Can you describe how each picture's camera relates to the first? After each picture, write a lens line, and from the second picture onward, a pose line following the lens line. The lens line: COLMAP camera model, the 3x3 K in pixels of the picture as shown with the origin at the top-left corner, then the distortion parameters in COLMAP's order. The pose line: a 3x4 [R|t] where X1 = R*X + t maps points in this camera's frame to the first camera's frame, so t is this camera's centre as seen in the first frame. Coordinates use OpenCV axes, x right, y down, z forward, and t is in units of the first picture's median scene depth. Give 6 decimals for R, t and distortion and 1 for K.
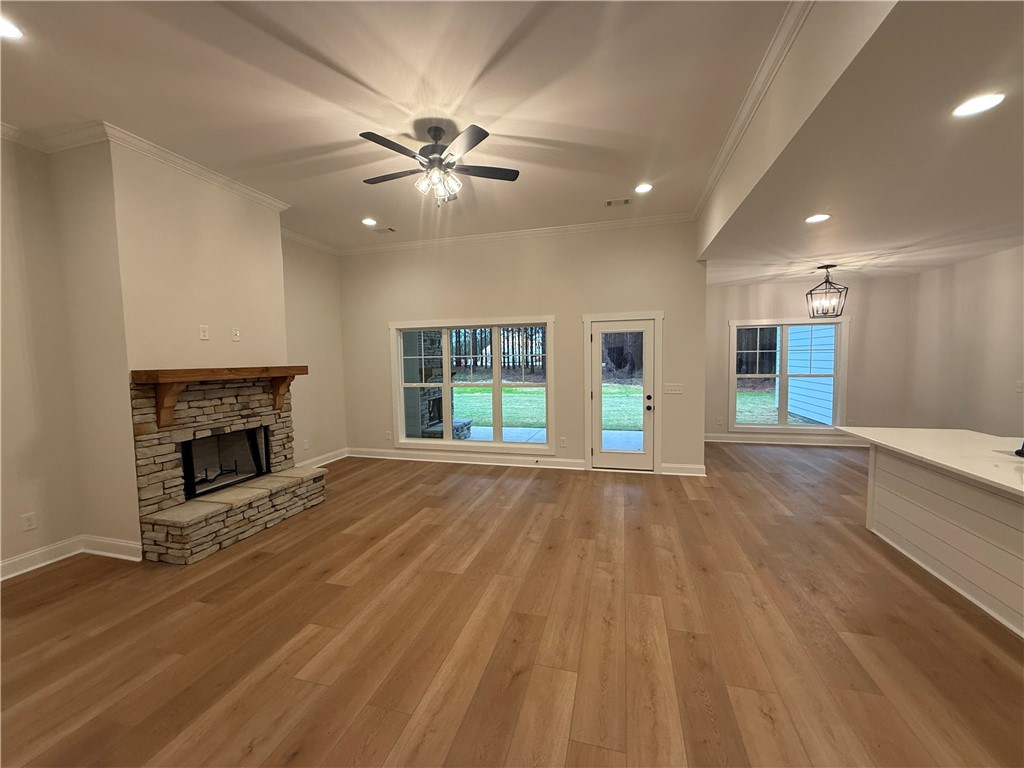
lens RADIAL K [[407.0, 0, 509.0], [0, 407.0, 382.8], [0, 0, 1]] dist [-0.002375, -0.000032]
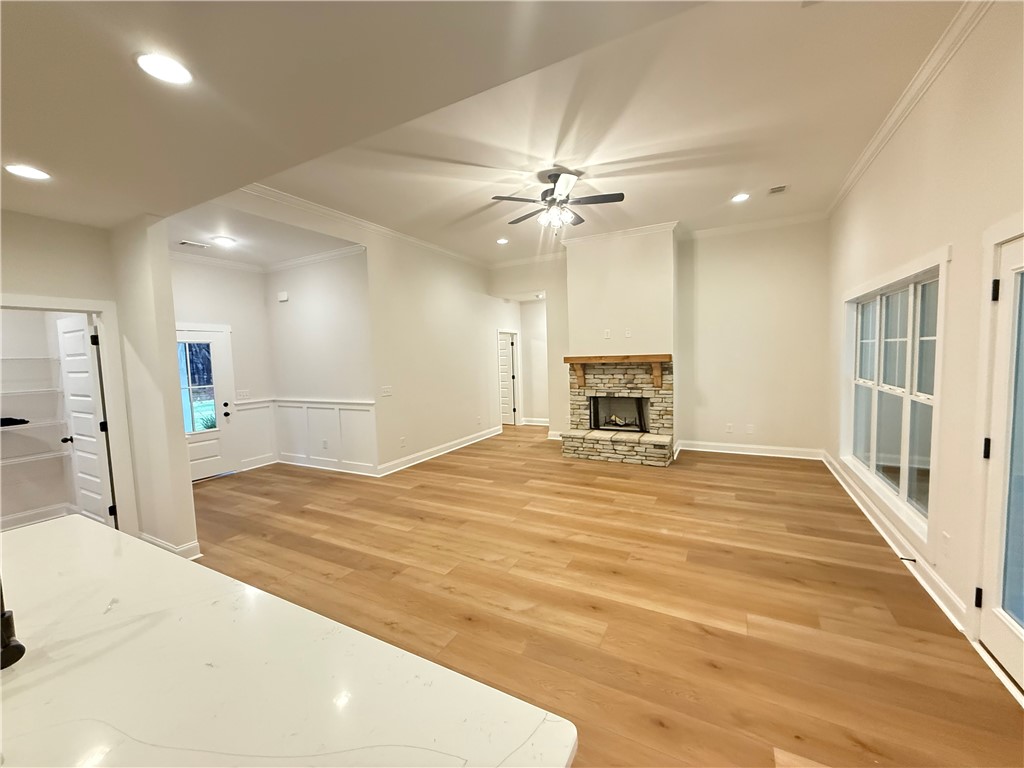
lens RADIAL K [[407.0, 0, 511.9], [0, 407.0, 383.9], [0, 0, 1]] dist [-0.002375, -0.000032]
pose [[-0.215420, 0.095854, -0.971806, 0.967505], [-0.023554, 0.994371, 0.103301, -0.083991], [0.976237, 0.045143, -0.211949, 0.980106]]
